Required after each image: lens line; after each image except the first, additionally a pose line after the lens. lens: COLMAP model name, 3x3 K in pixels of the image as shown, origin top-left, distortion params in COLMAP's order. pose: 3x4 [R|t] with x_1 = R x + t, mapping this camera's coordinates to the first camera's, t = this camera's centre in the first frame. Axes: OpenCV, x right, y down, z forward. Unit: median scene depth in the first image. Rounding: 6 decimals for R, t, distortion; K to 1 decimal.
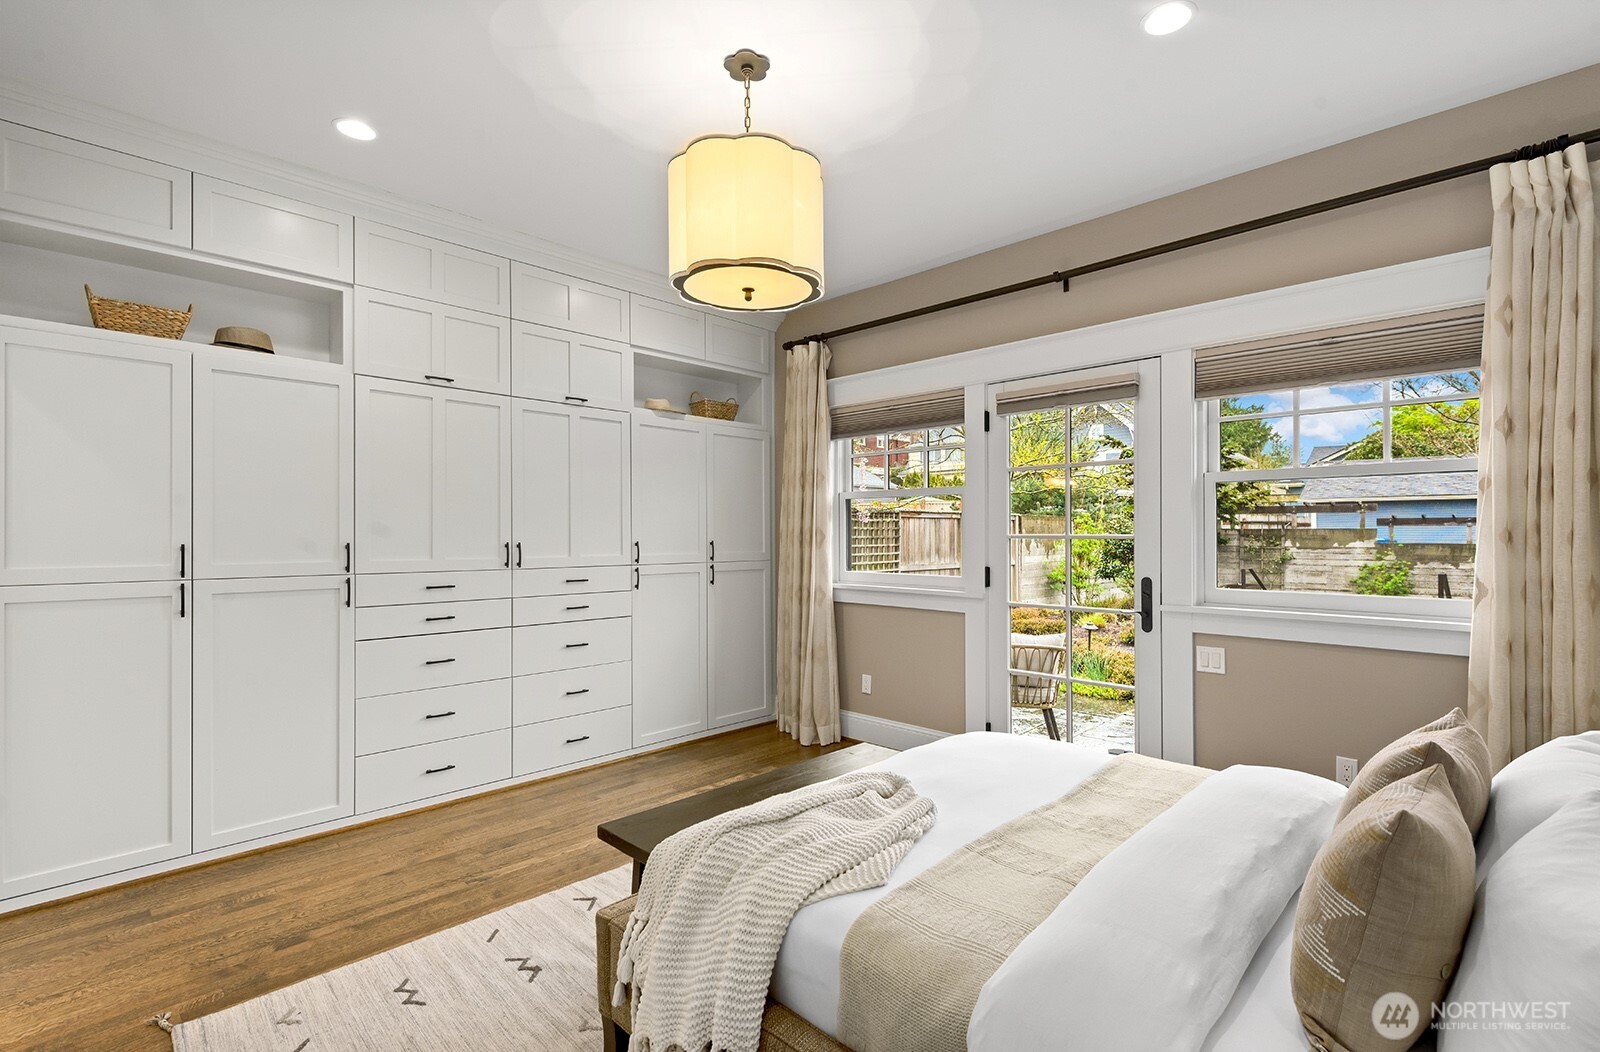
lens RADIAL K [[731.9, 0, 798.6], [0, 731.9, 518.1], [0, 0, 1]] dist [0.002569, 0.000302]
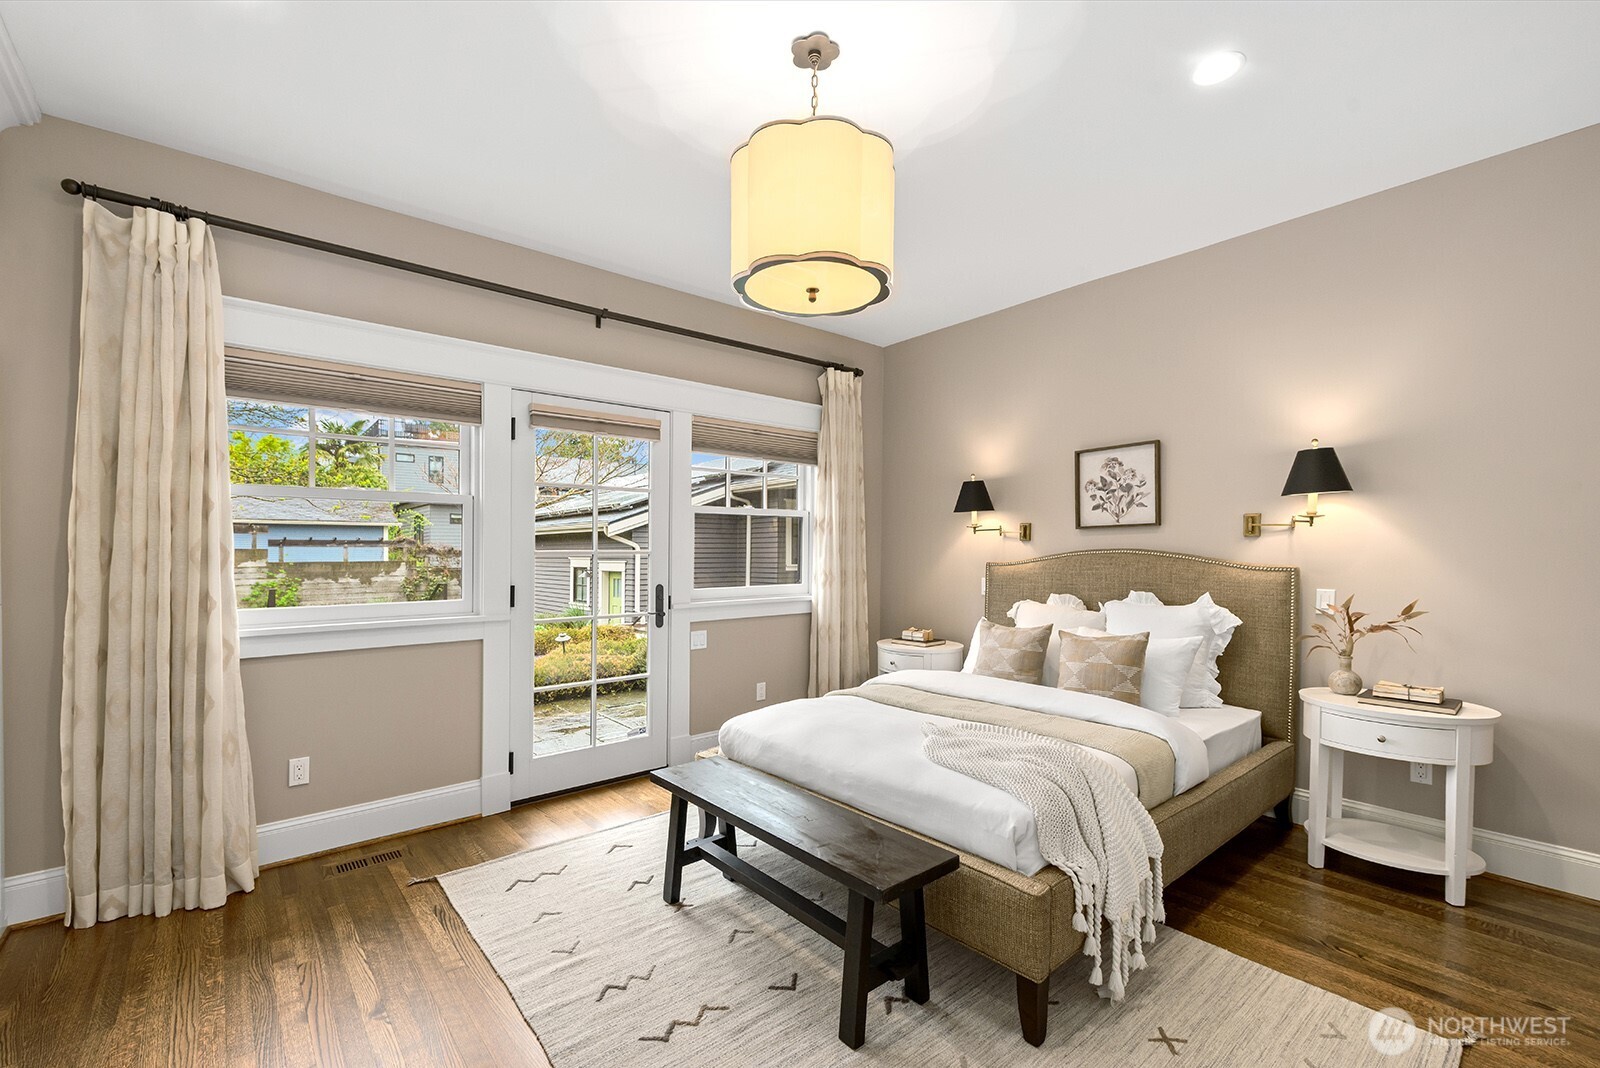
lens RADIAL K [[686.7, 0, 798.1], [0, 686.7, 550.7], [0, 0, 1]] dist [0.000885, 0.000083]
pose [[0.083790, 0.002685, 0.996480, -0.156313], [-0.017446, 0.999847, -0.001227, 0.004642], [-0.996331, -0.017282, 0.083824, 0.152318]]
